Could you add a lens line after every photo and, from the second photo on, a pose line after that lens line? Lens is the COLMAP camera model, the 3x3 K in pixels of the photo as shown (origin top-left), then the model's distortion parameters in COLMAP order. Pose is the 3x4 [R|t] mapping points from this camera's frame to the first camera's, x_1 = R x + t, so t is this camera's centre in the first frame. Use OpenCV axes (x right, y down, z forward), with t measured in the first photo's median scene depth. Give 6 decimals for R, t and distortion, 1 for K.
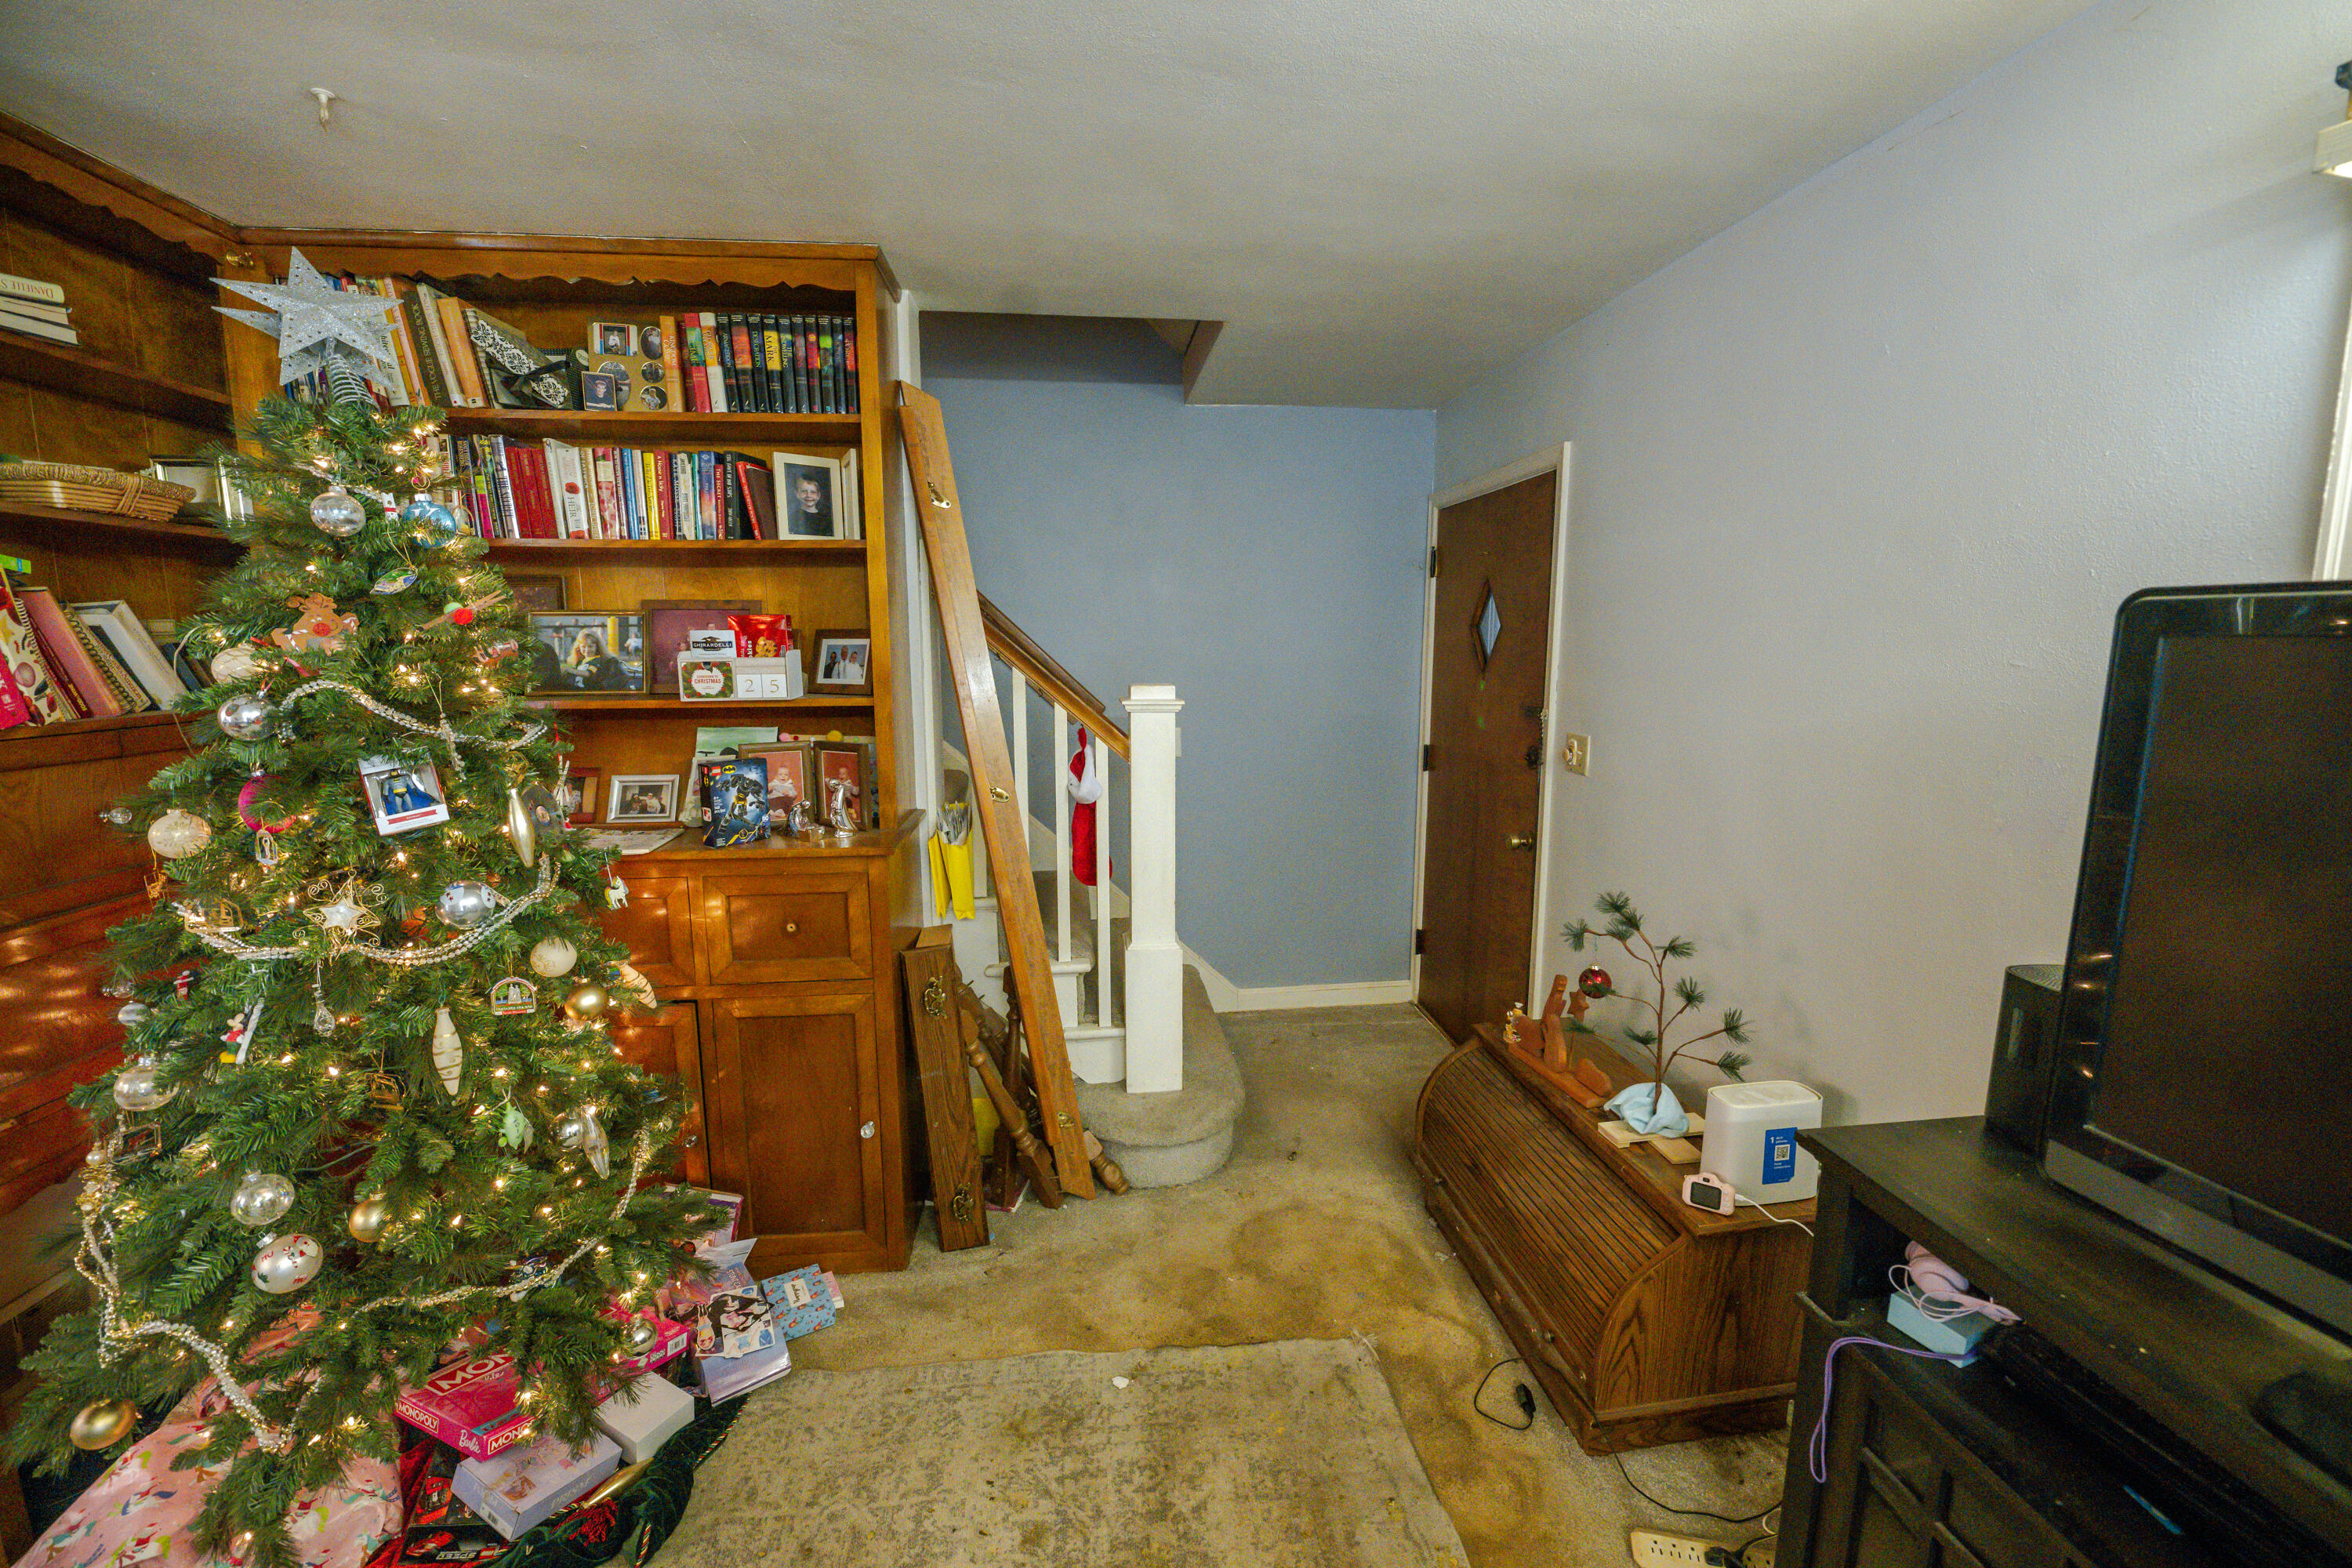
lens RADIAL K [[953.8, 0, 1175.8], [0, 953.8, 783.7], [0, 0, 1]] dist [-0.000058, -0.000009]
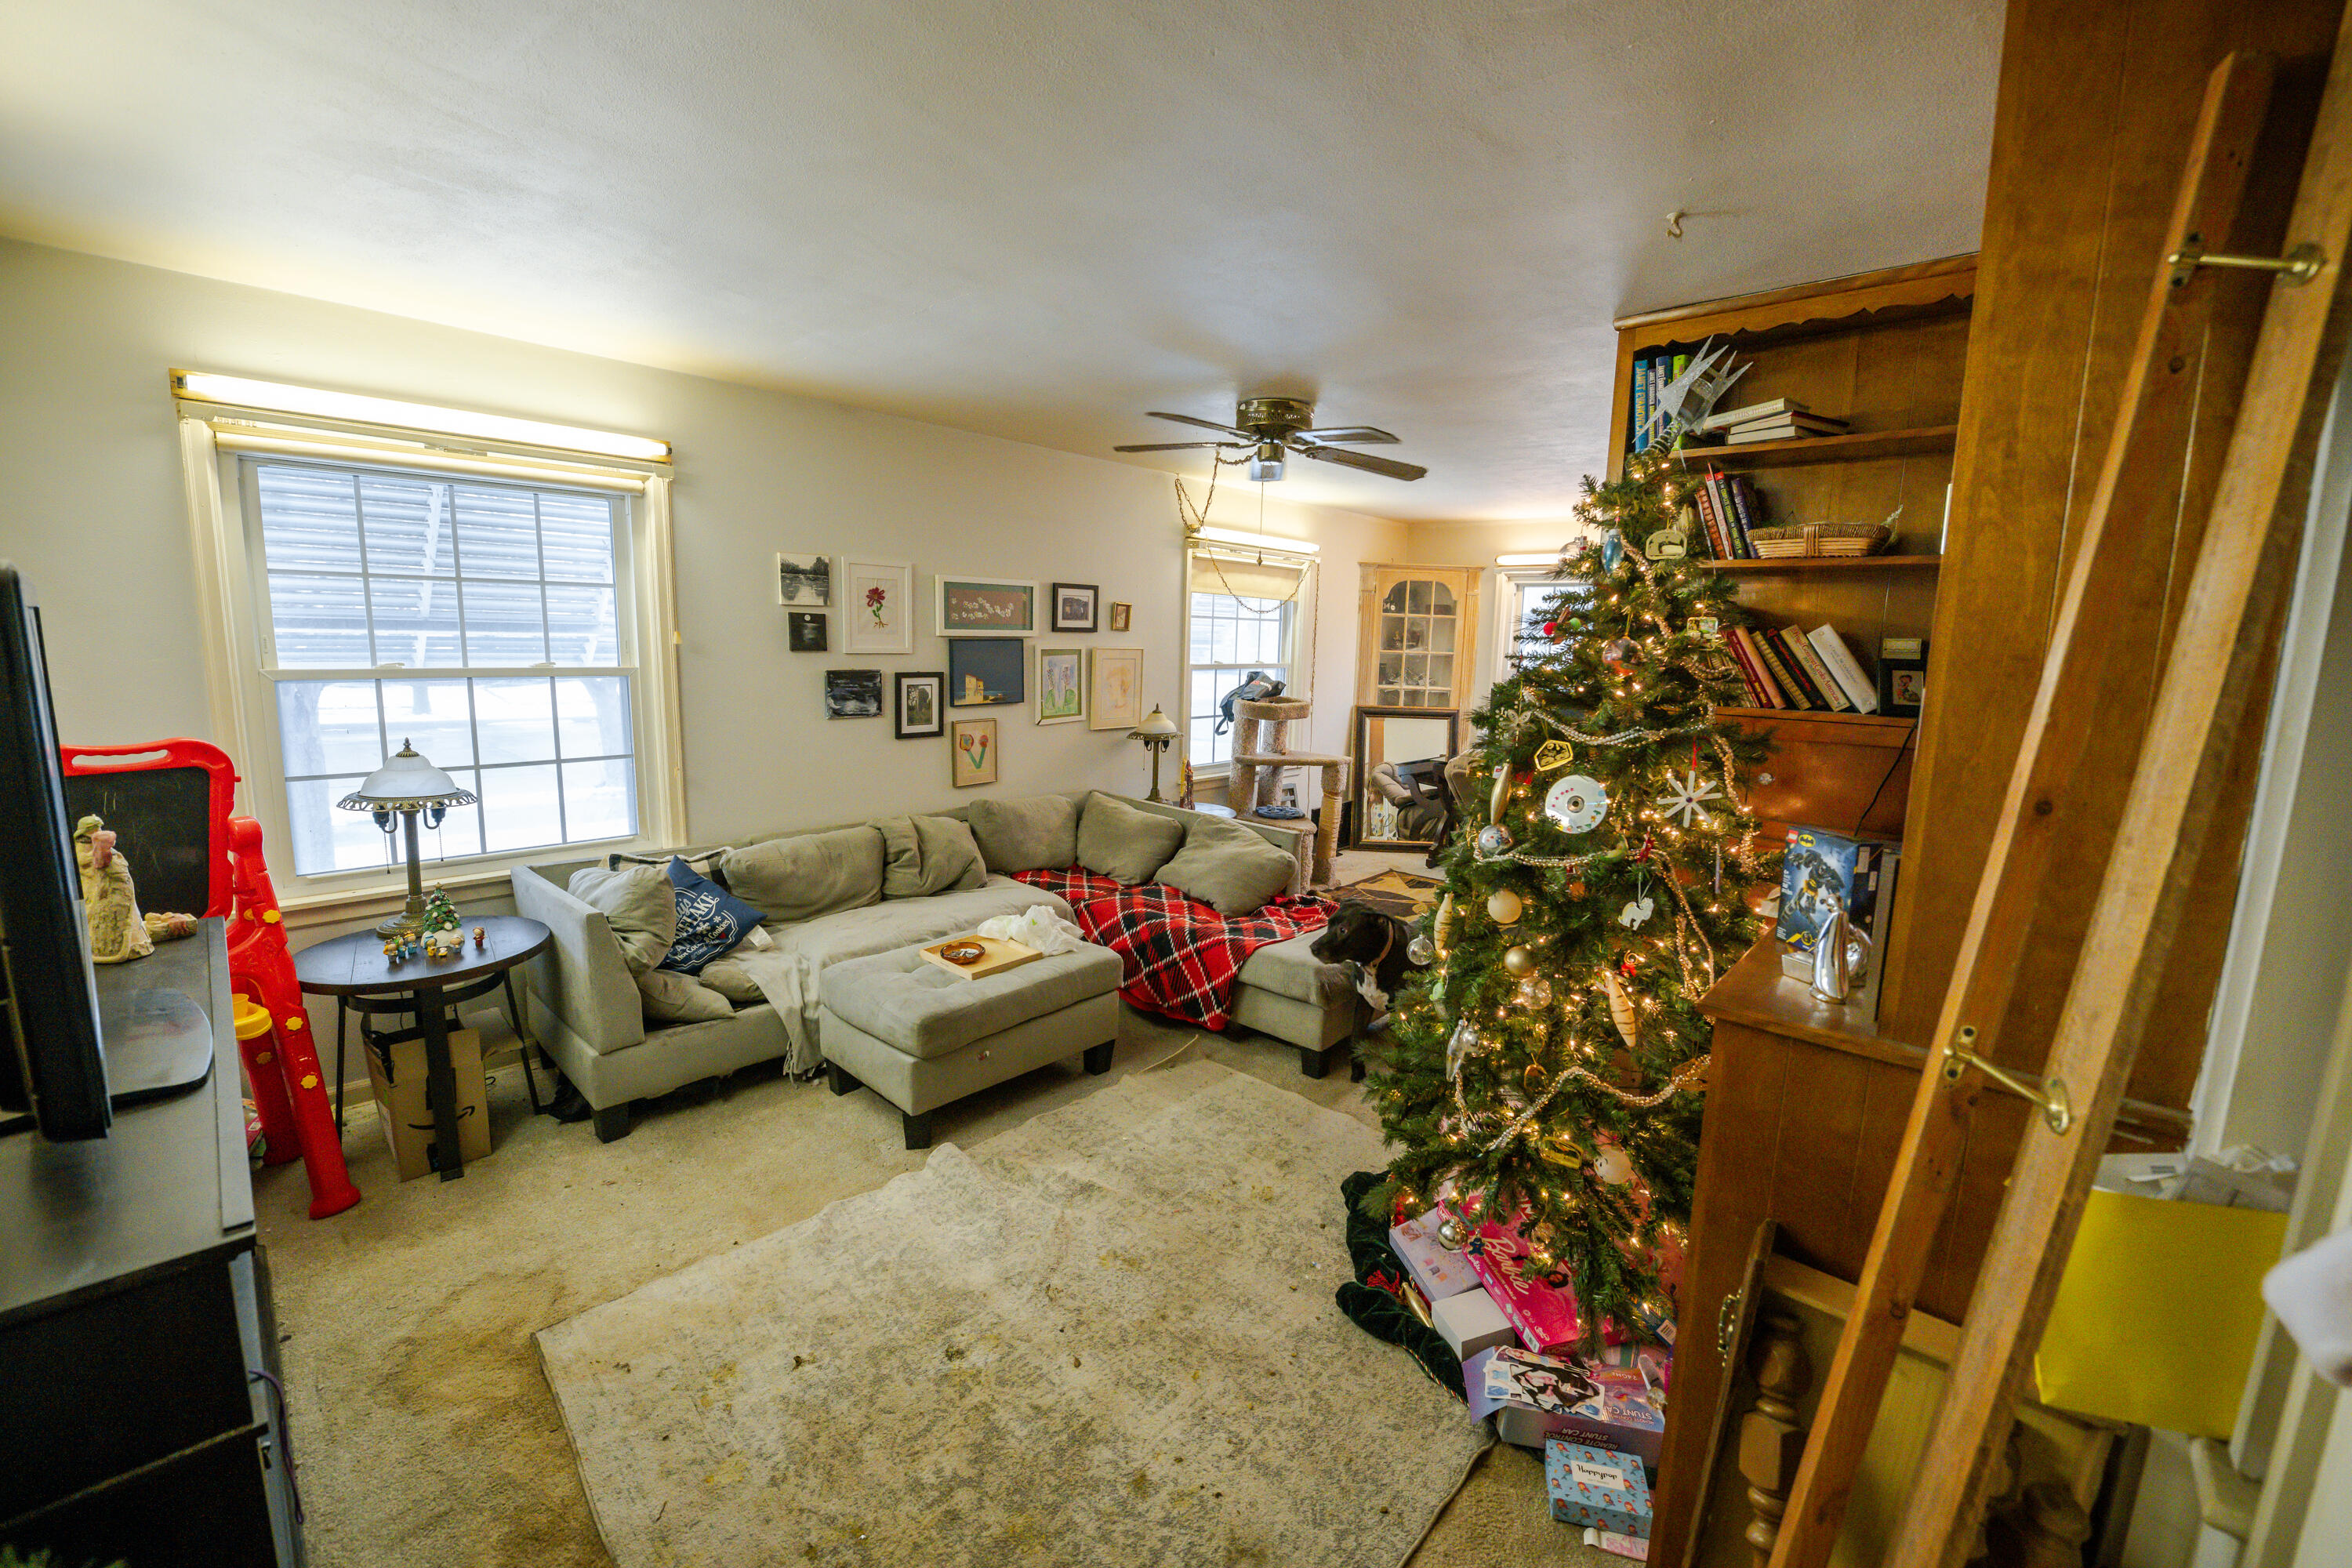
lens RADIAL K [[953.8, 0, 1174.3], [0, 953.8, 782.0], [0, 0, 1]] dist [-0.000058, -0.000009]
pose [[-0.765006, 0.081935, -0.638790, 0.391384], [-0.117848, 0.957317, 0.263924, -0.219336], [0.633149, 0.277184, -0.722697, 1.410019]]
